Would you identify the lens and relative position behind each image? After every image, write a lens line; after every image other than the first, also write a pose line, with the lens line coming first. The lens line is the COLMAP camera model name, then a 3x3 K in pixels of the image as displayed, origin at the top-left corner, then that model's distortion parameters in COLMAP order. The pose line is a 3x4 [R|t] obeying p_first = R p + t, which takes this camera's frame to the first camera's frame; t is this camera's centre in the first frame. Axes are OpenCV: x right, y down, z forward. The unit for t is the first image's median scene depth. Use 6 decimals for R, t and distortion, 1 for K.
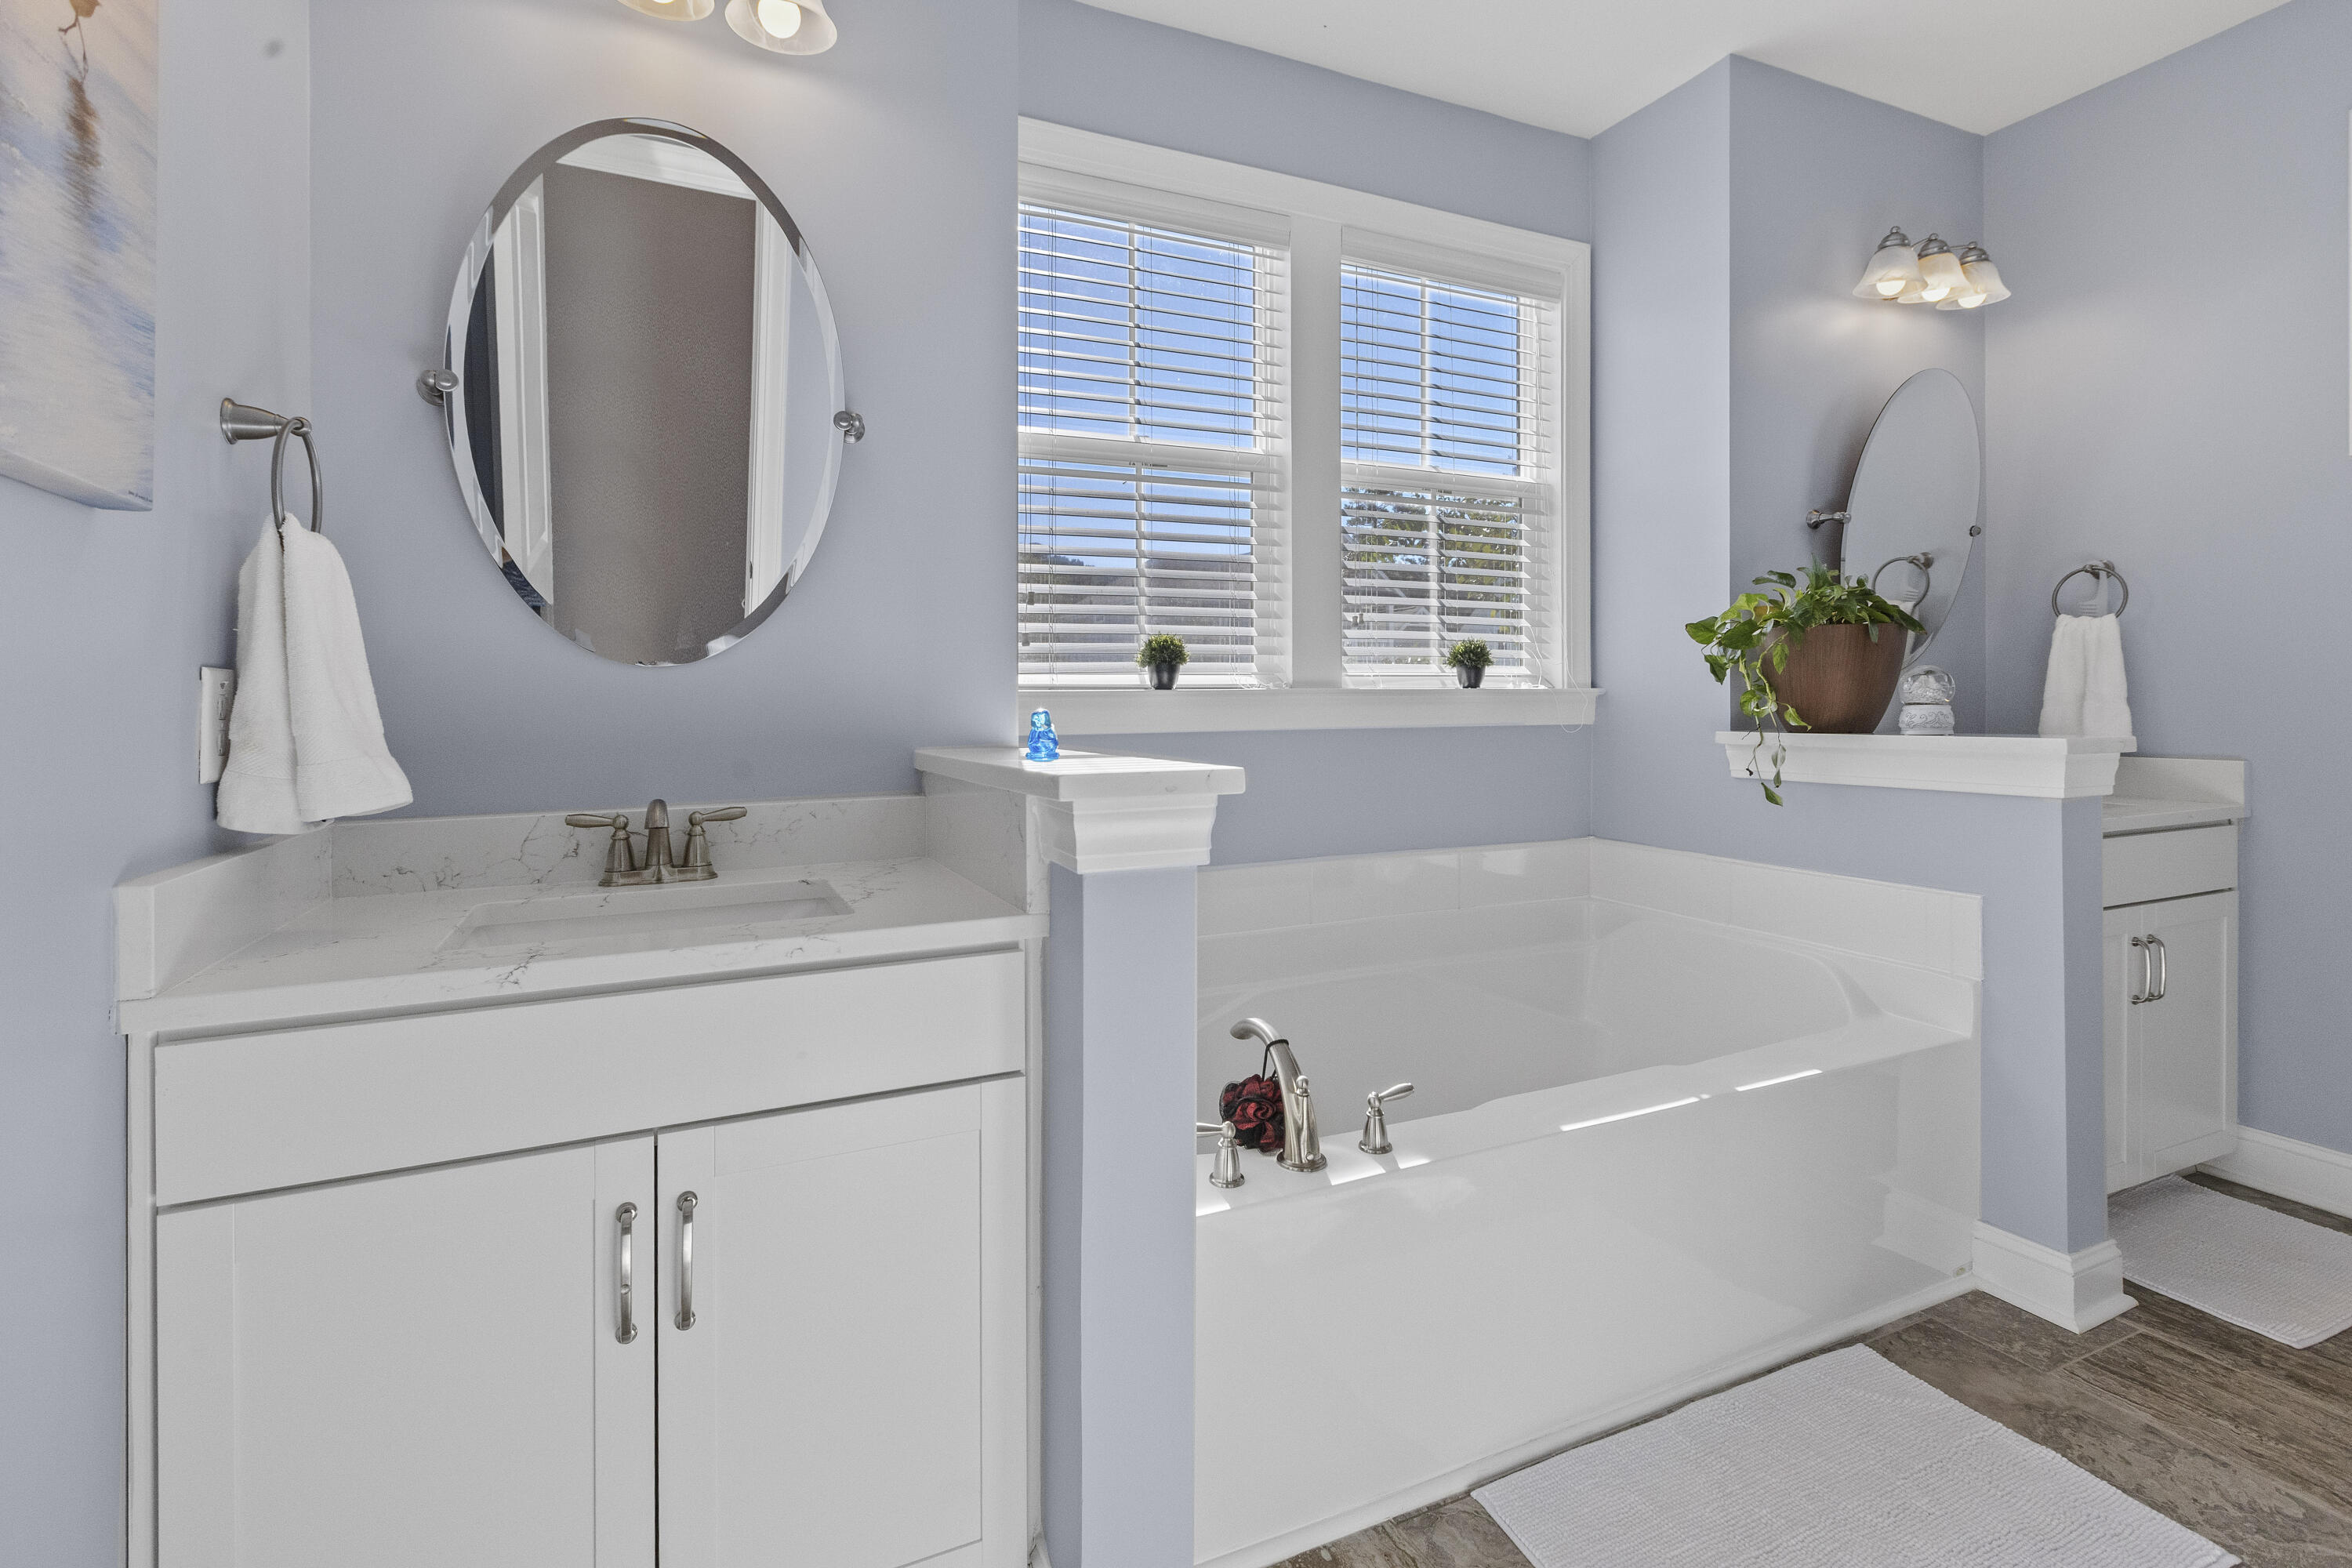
lens RADIAL K [[1058.3, 0, 1144.9], [0, 1058.3, 729.7], [0, 0, 1]] dist [0.008421, -0.000036]
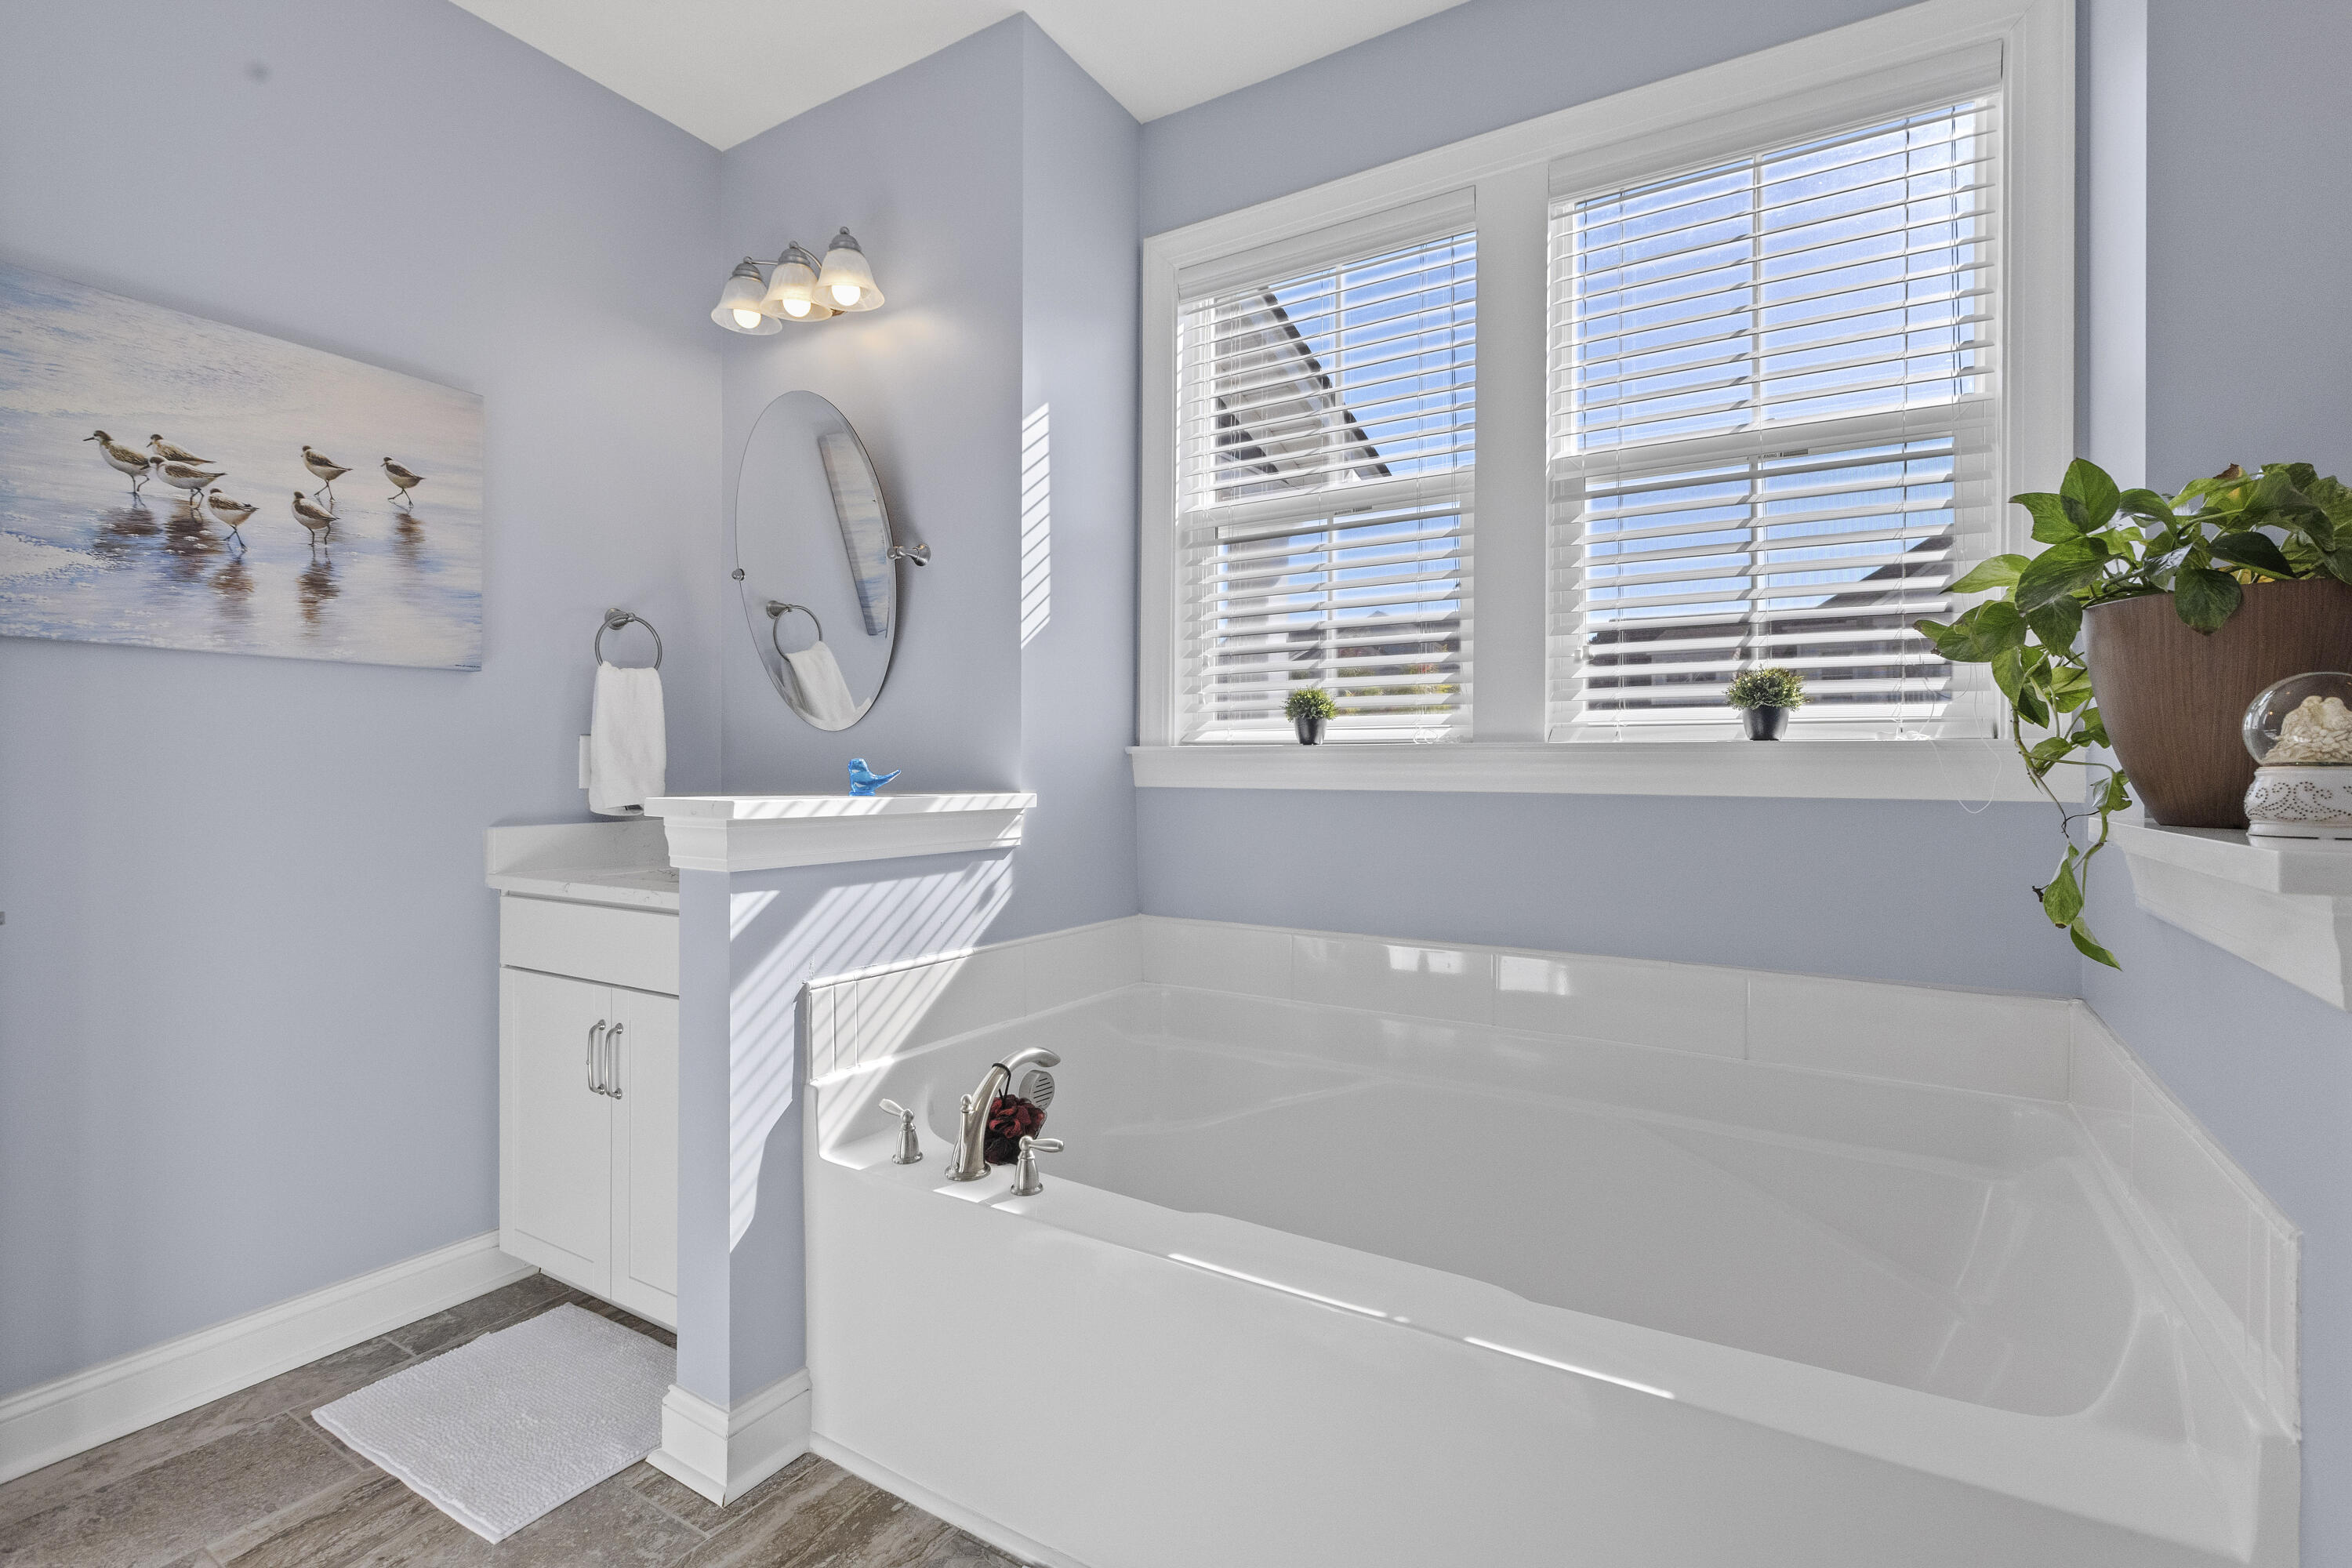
lens RADIAL K [[1061.4, 0, 1171.6], [0, 1061.4, 769.1], [0, 0, 1]] dist [0.000732, 0.000276]
pose [[0.567122, 0.013286, -0.823526, 0.945301], [-0.027476, 0.999619, -0.002794, -0.011922], [0.823175, 0.024211, 0.567271, 0.434583]]
